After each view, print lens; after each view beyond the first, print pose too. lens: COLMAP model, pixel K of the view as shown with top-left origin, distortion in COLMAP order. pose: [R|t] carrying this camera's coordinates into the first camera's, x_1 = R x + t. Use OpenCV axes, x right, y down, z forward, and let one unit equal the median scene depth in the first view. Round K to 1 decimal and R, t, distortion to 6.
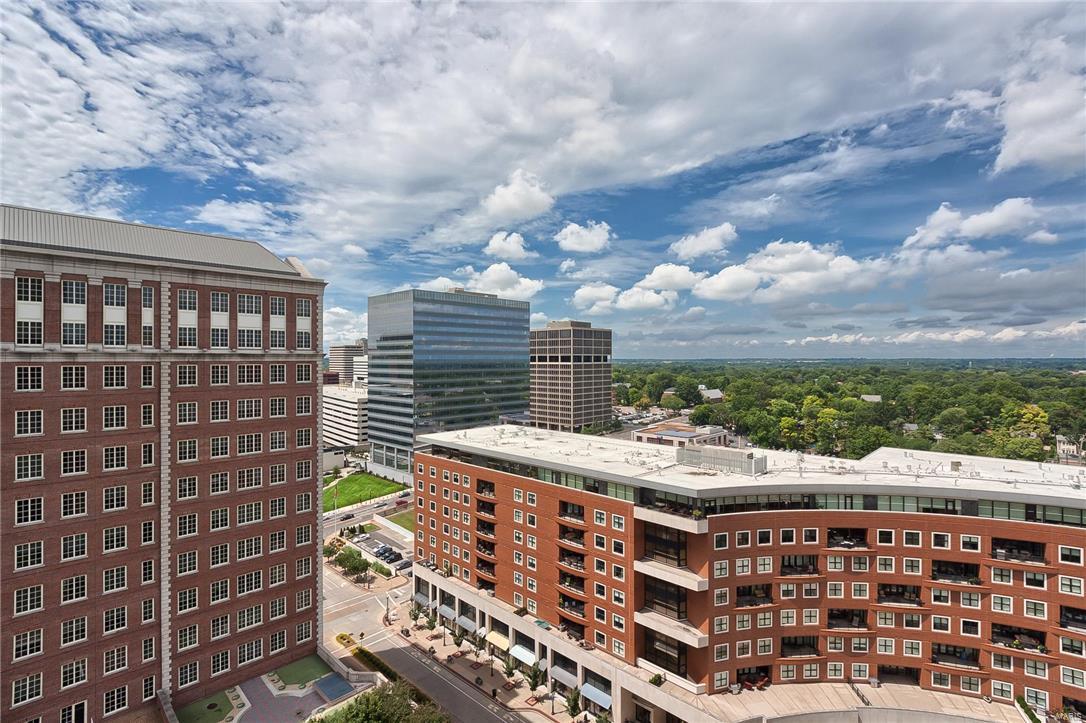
lens RADIAL K [[504.9, 0, 543.2], [0, 504.9, 353.9], [0, 0, 1]] dist [-0.008898, -0.001540]
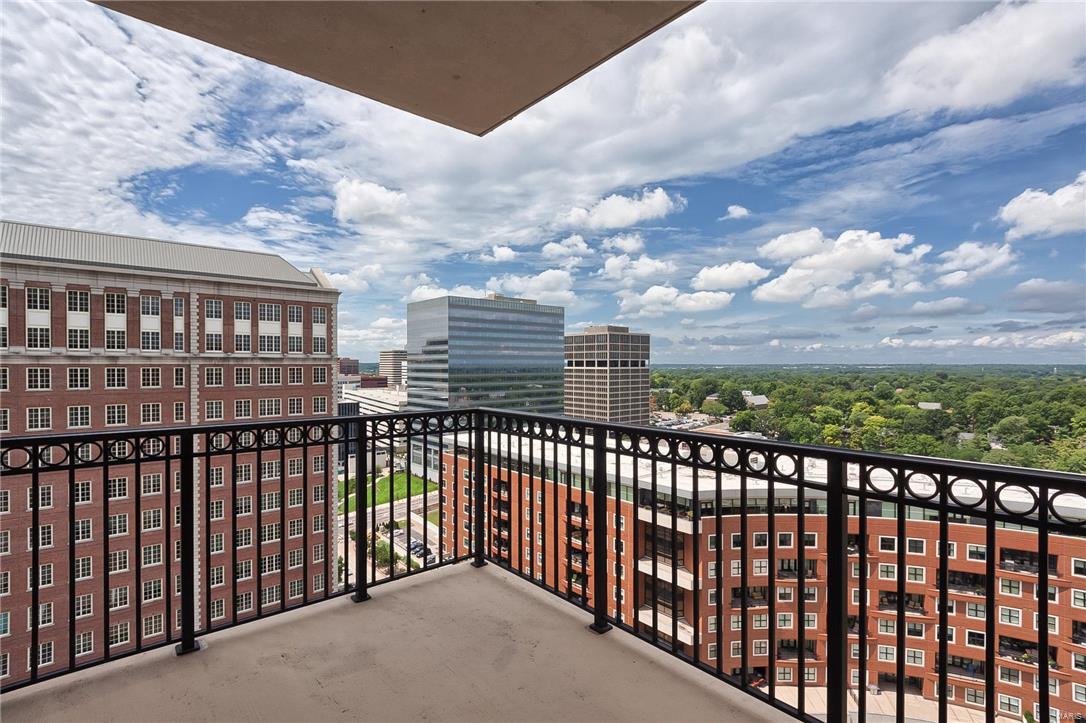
lens RADIAL K [[506.2, 0, 546.0], [0, 506.2, 366.4], [0, 0, 1]] dist [-0.006226, -0.002414]
pose [[0.995945, 0.002162, -0.089943, 0.107691], [-0.000812, 0.999887, 0.015043, 0.002101], [0.089966, -0.014909, 0.995833, -0.042903]]
